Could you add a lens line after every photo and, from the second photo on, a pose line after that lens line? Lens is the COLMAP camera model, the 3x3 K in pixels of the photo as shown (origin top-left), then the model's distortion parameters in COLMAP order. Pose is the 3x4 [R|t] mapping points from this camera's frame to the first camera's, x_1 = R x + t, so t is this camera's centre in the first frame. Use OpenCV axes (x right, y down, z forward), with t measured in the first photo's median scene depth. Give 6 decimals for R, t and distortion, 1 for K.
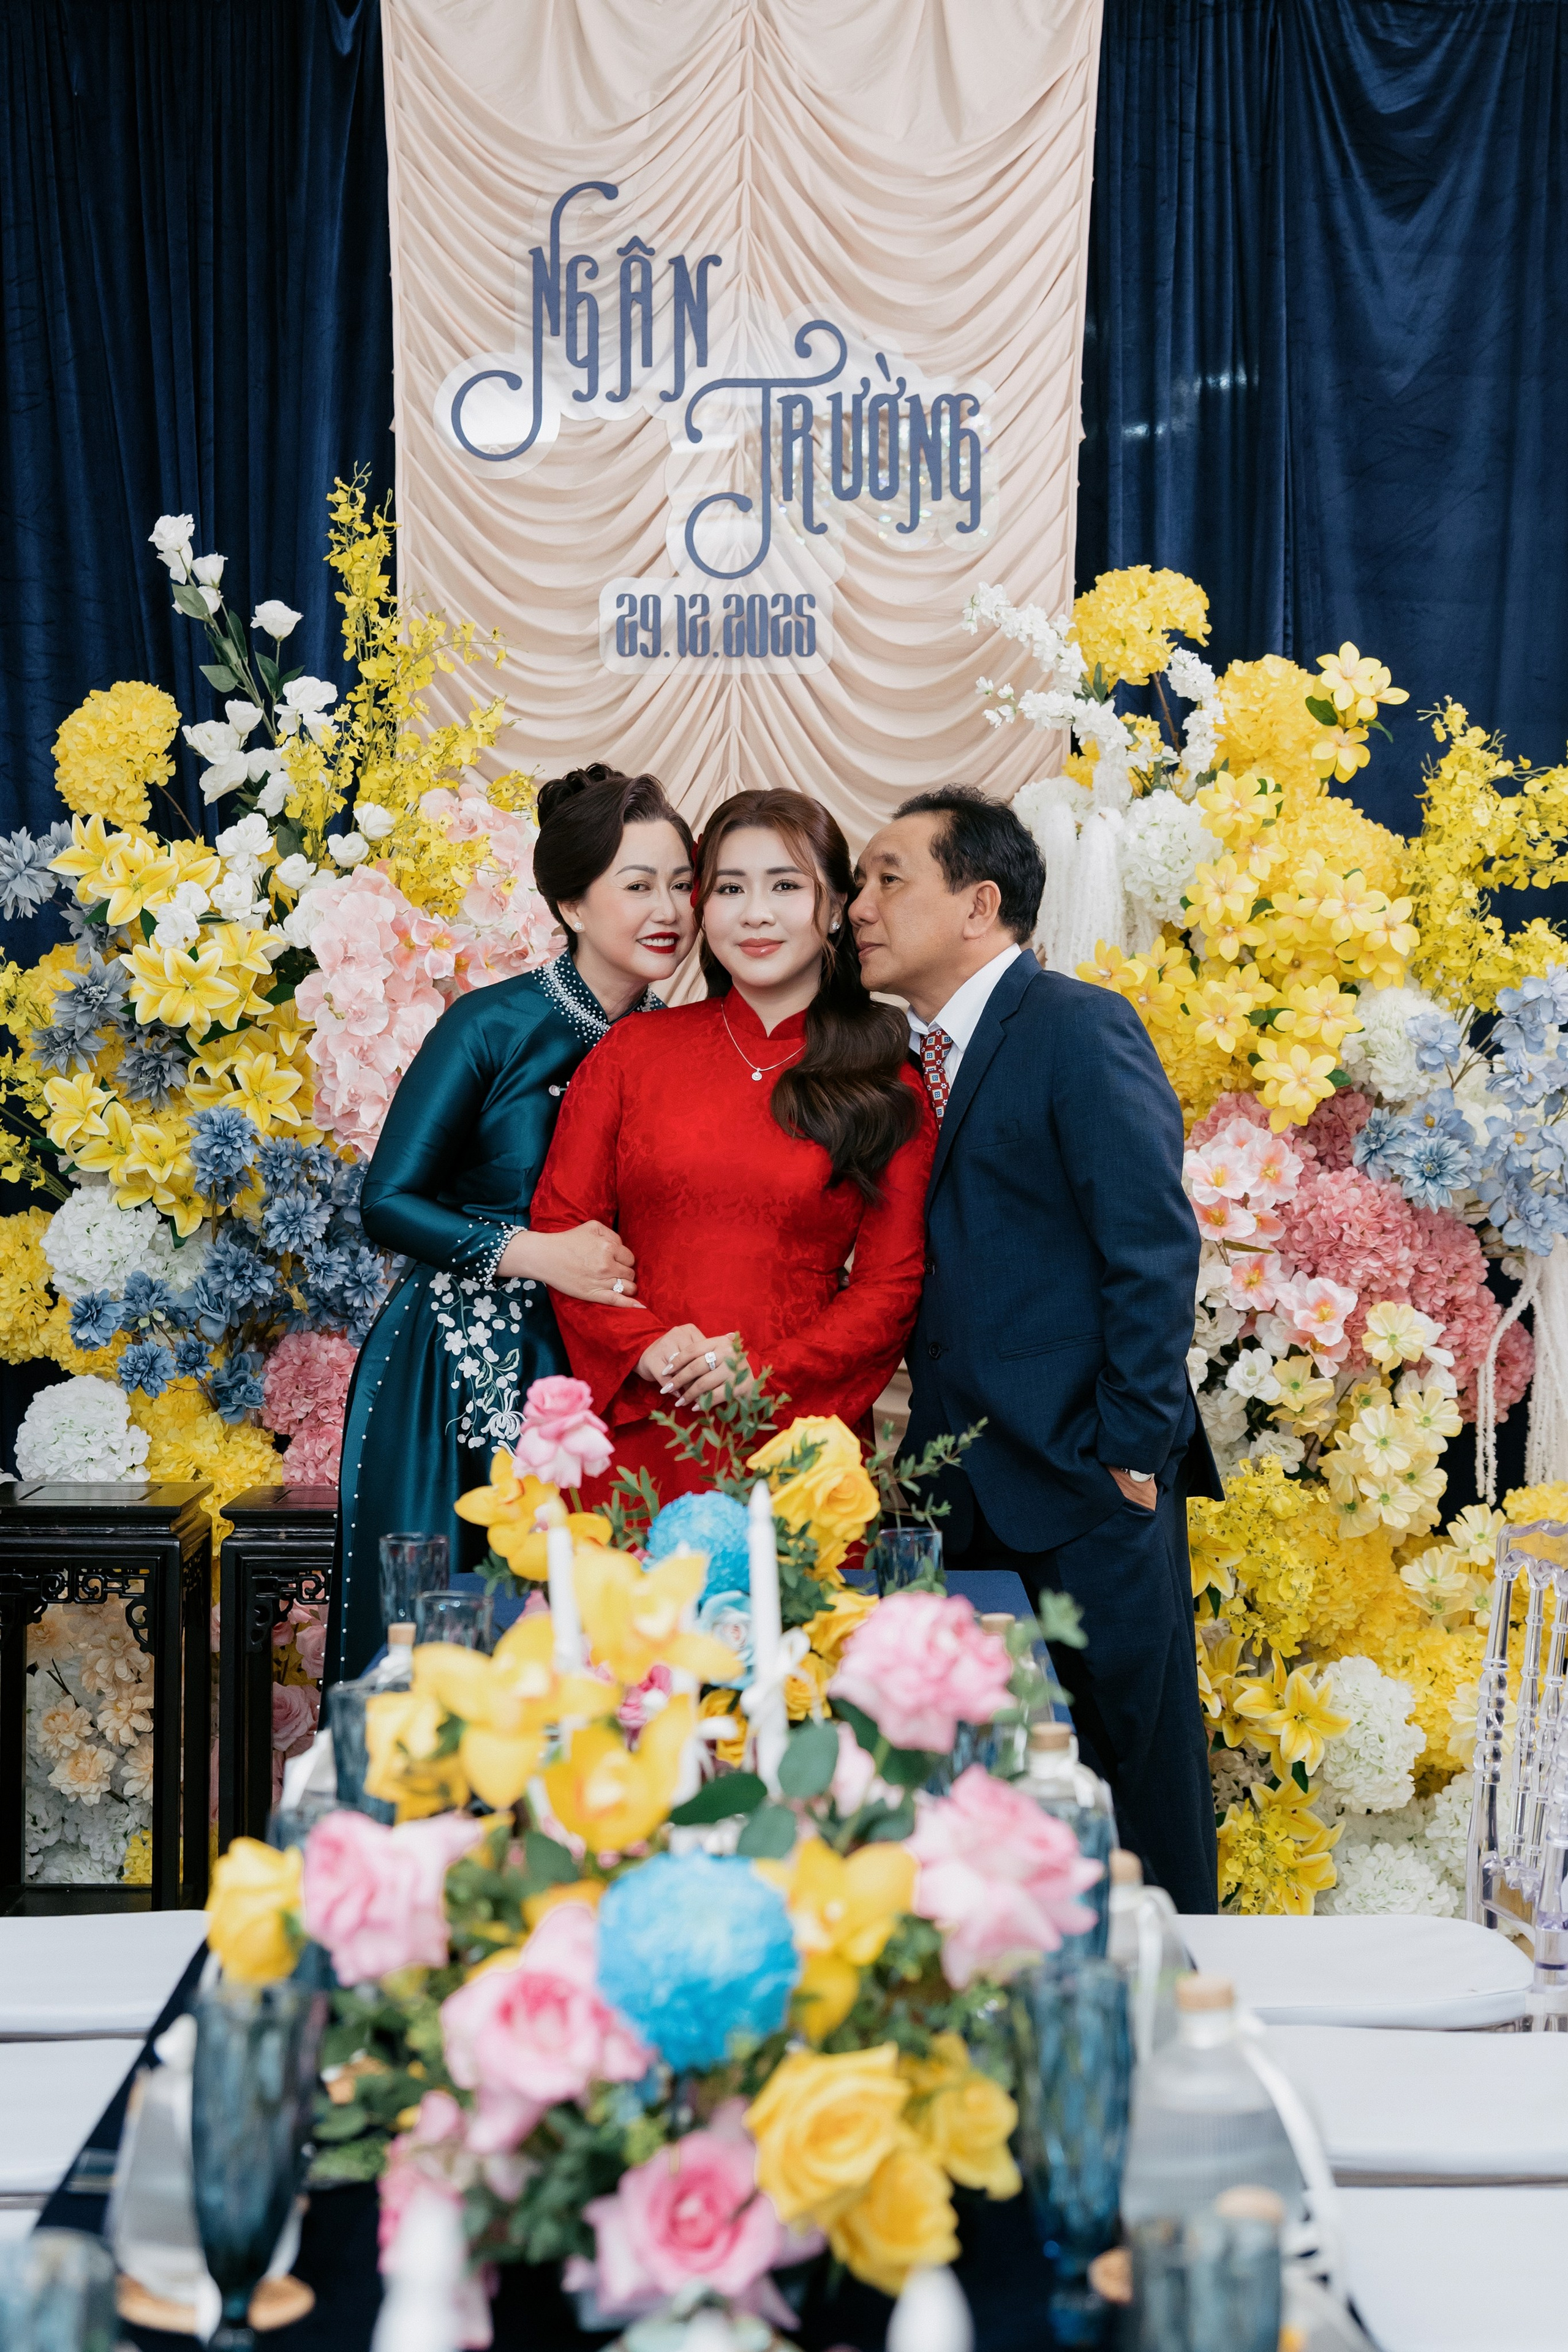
lens RADIAL K [[4049.9, 0, 922.3], [0, 4049.9, 1067.7], [0, 0, 1]] dist [-0.025280, 0.137931]
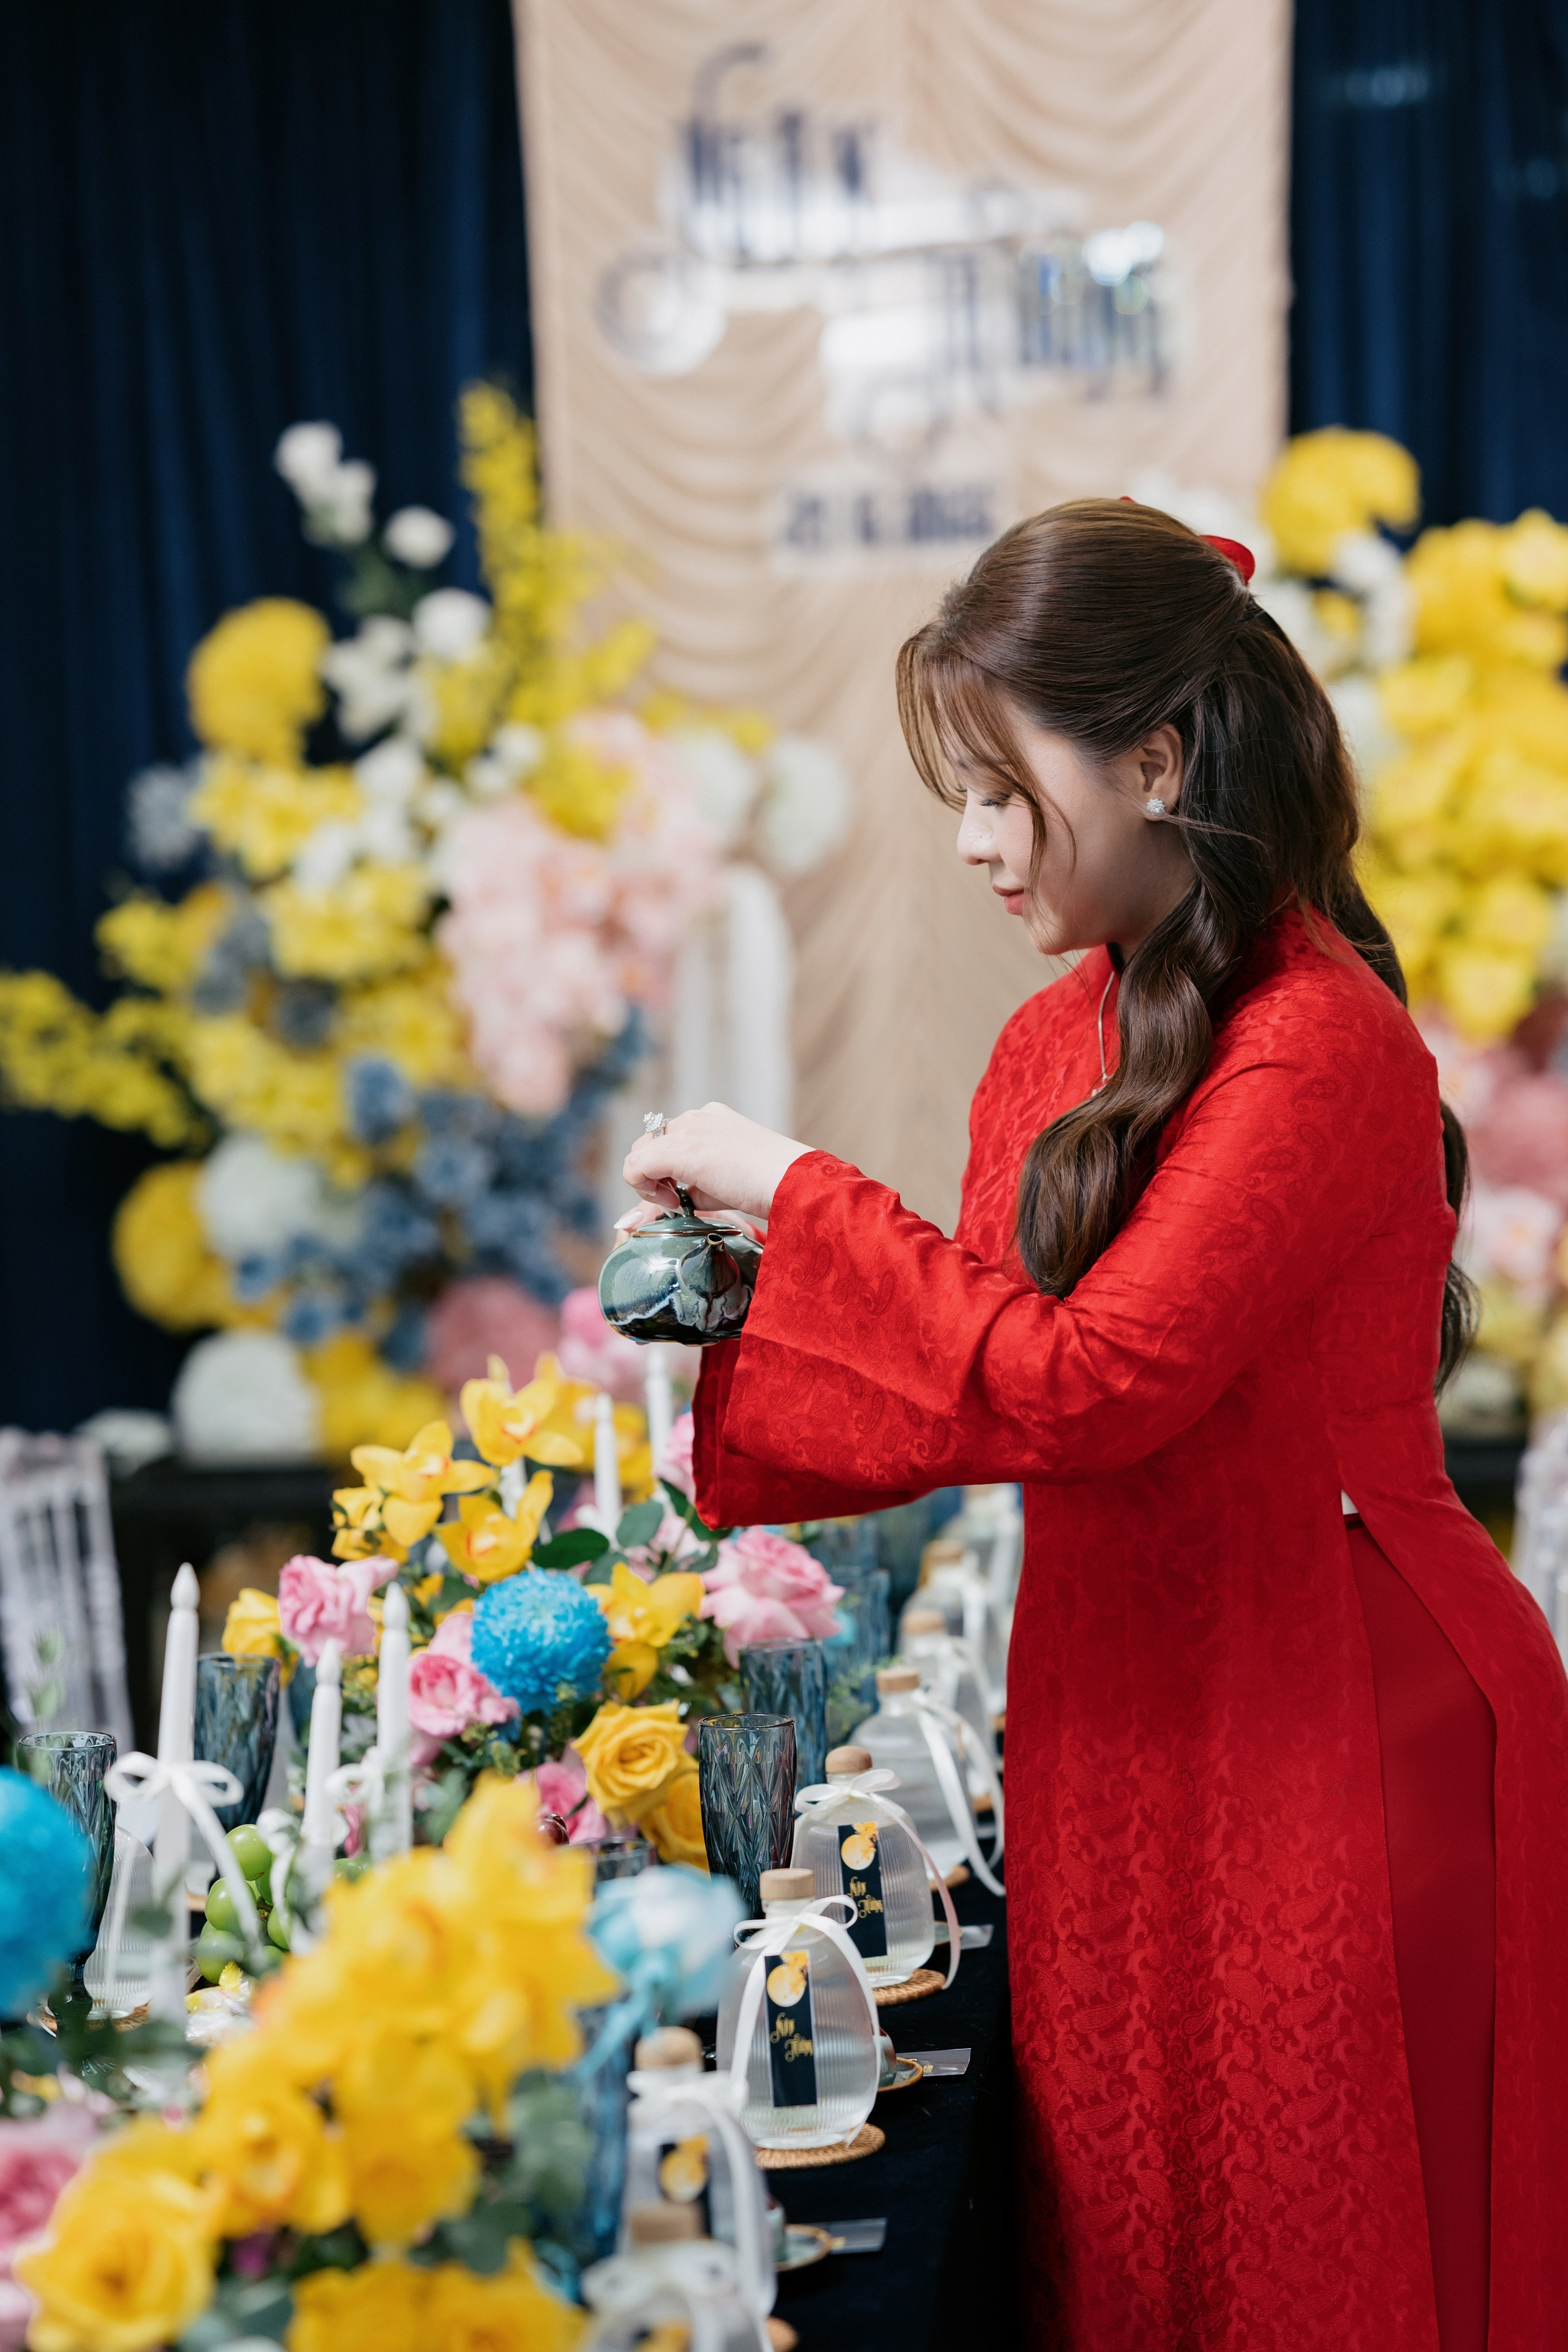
lens RADIAL K [[5523.7, 0, 784.0], [0, 5523.7, 1176.0], [0, 0, 1]] dist [-0.009052, -0.091114]
pose [[0.991602, -0.027967, -0.126267, 0.087748], [0.032869, 0.998778, 0.036907, -0.006210], [0.125080, -0.040748, 0.991310, -0.290420]]
